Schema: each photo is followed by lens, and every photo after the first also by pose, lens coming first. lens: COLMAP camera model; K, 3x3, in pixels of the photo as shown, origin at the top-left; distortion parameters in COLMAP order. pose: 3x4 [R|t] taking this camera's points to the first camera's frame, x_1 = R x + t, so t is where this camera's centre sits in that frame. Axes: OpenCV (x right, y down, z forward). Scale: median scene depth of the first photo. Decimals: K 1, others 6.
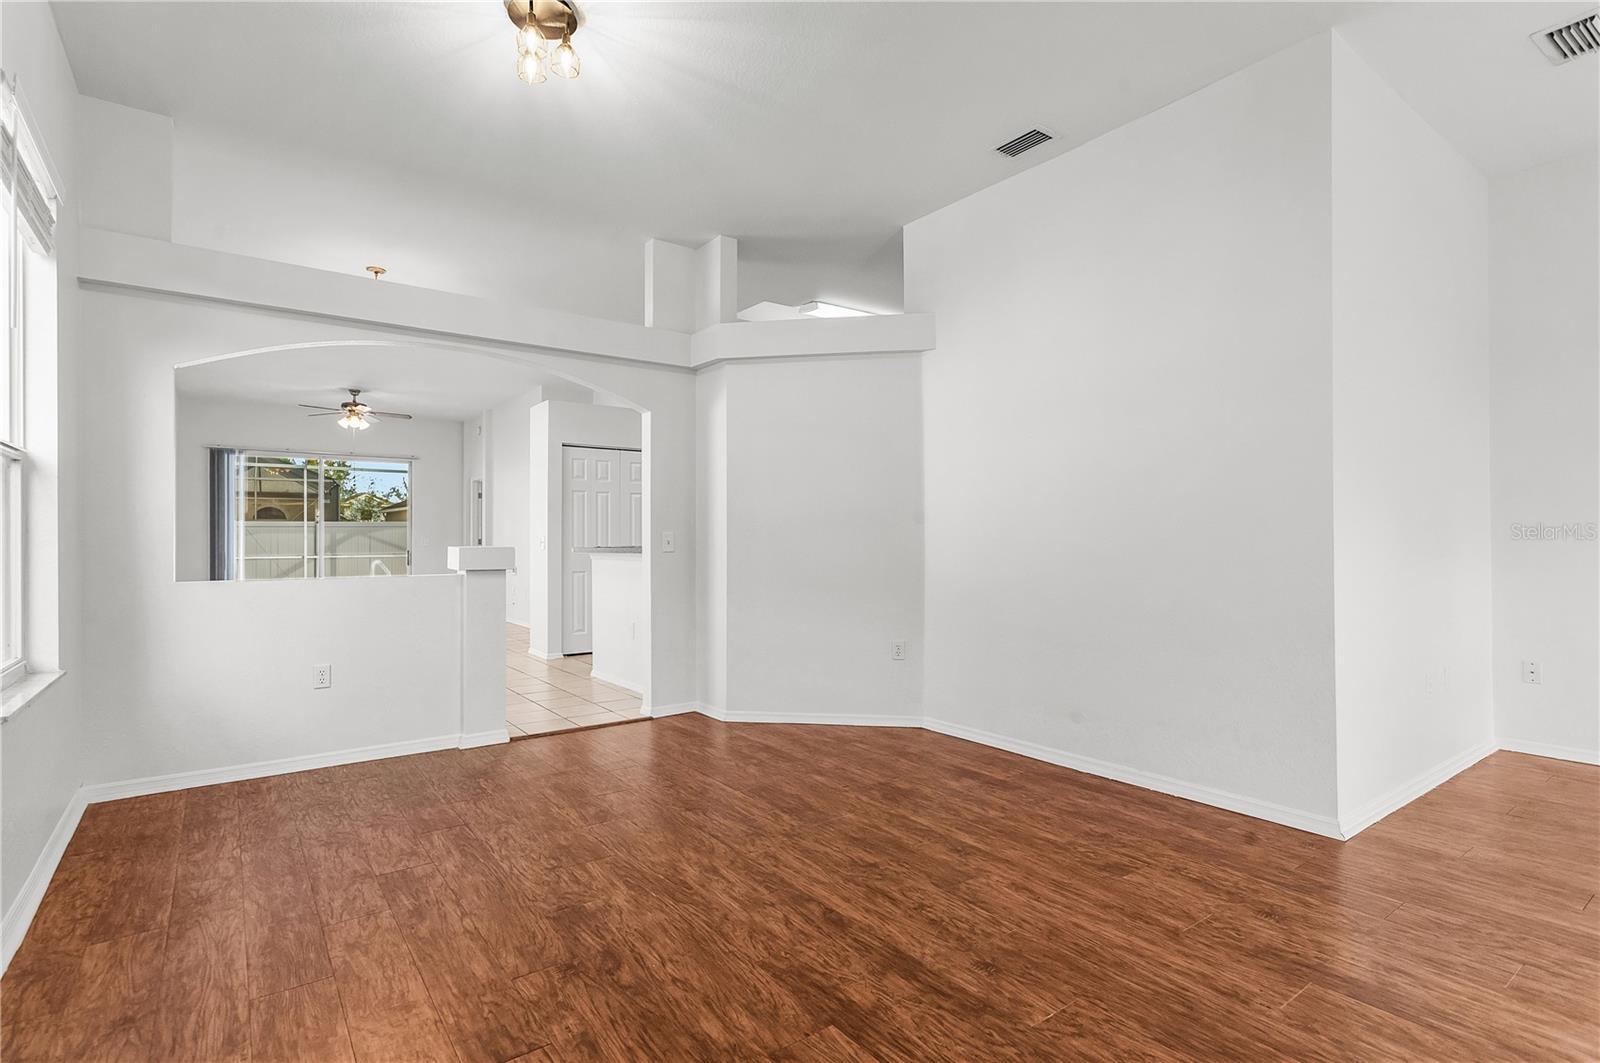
lens RADIAL K [[785.8, 0, 814.3], [0, 785.8, 537.7], [0, 0, 1]] dist [-0.007779, 0.003391]
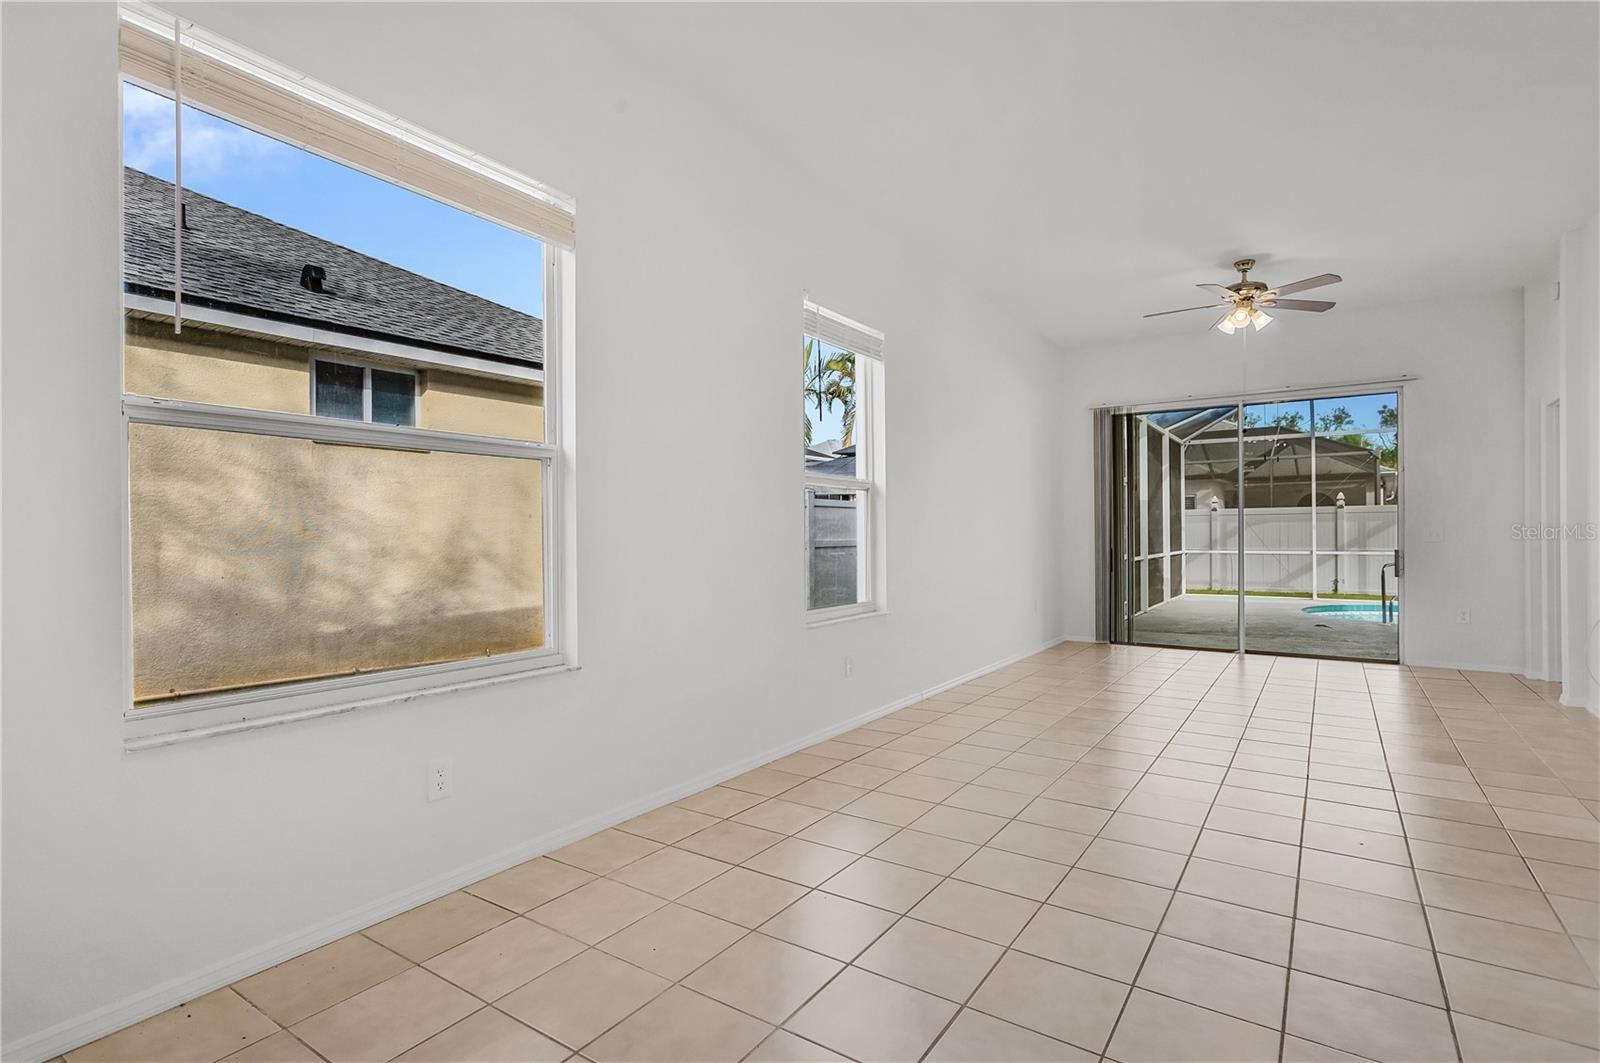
lens RADIAL K [[785.8, 0, 800.0], [0, 785.8, 530.8], [0, 0, 1]] dist [-0.007779, 0.003391]
pose [[0.318802, -0.002157, -0.947819, -0.093024], [0.004407, 0.999990, -0.000793, 0.001692], [0.947811, -0.003924, 0.318809, 0.302194]]
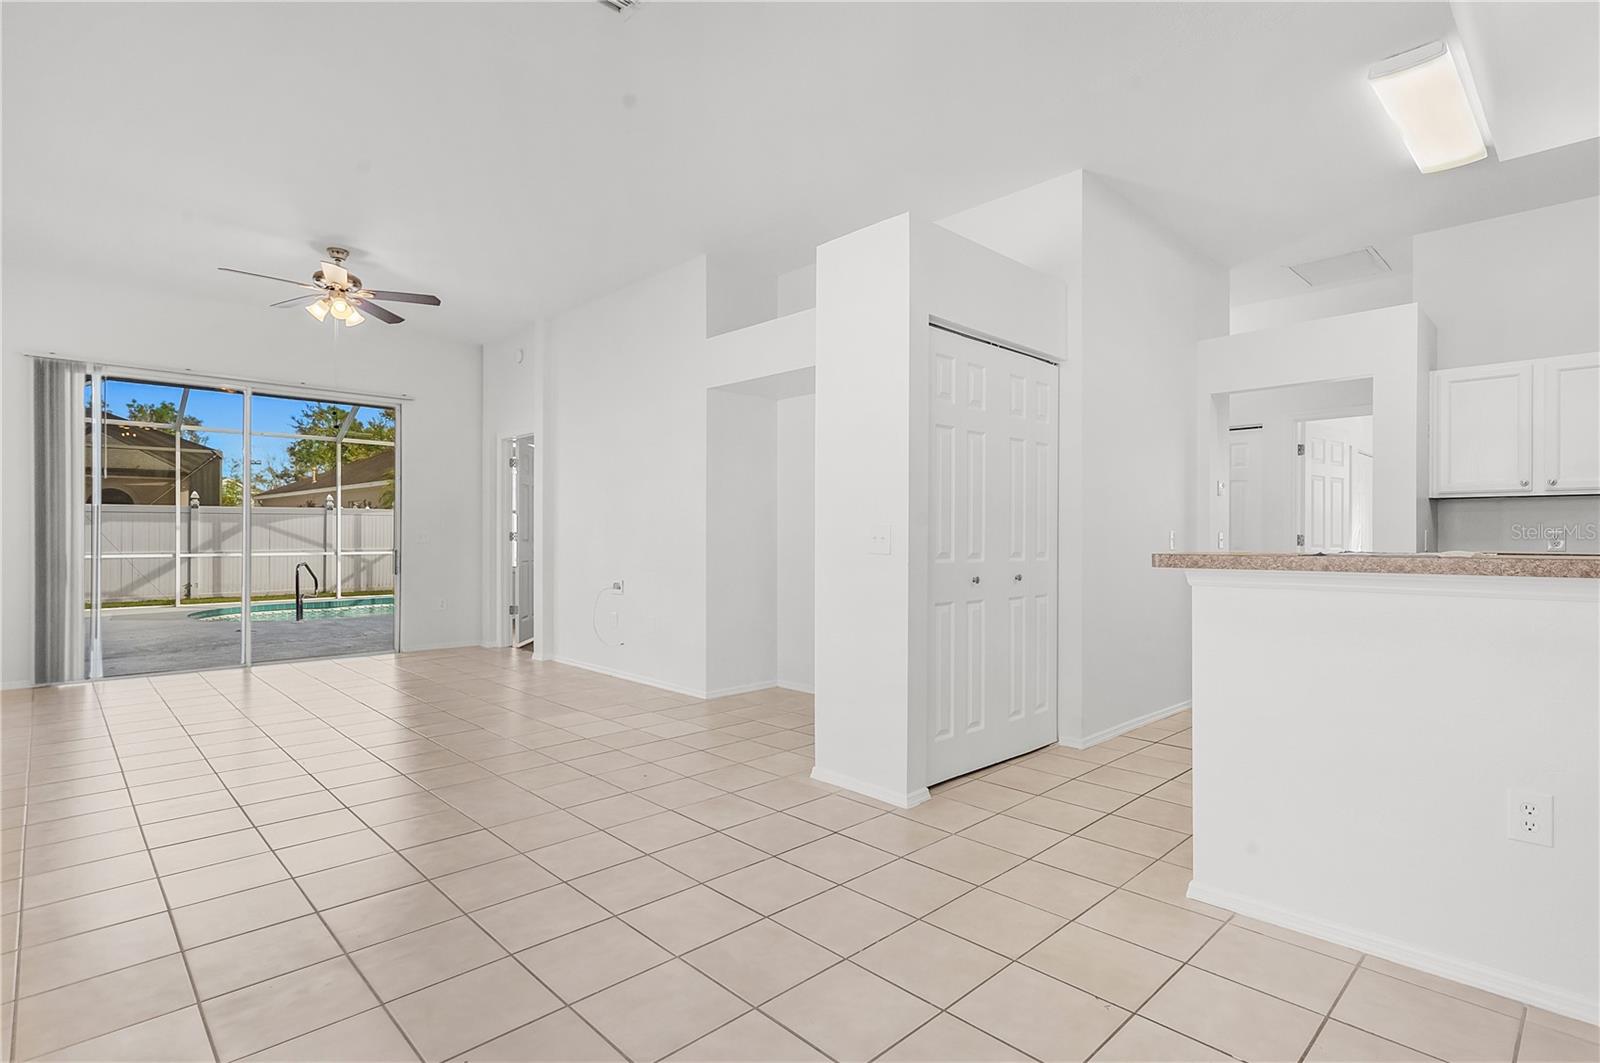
lens RADIAL K [[785.8, 0, 796.5], [0, 785.8, 544.2], [0, 0, 1]] dist [-0.007779, 0.003391]
pose [[0.992356, 0.004786, 0.123319, -0.198621], [-0.006444, 0.999894, 0.013051, 0.001754], [-0.123244, -0.013746, 0.992281, 0.249973]]
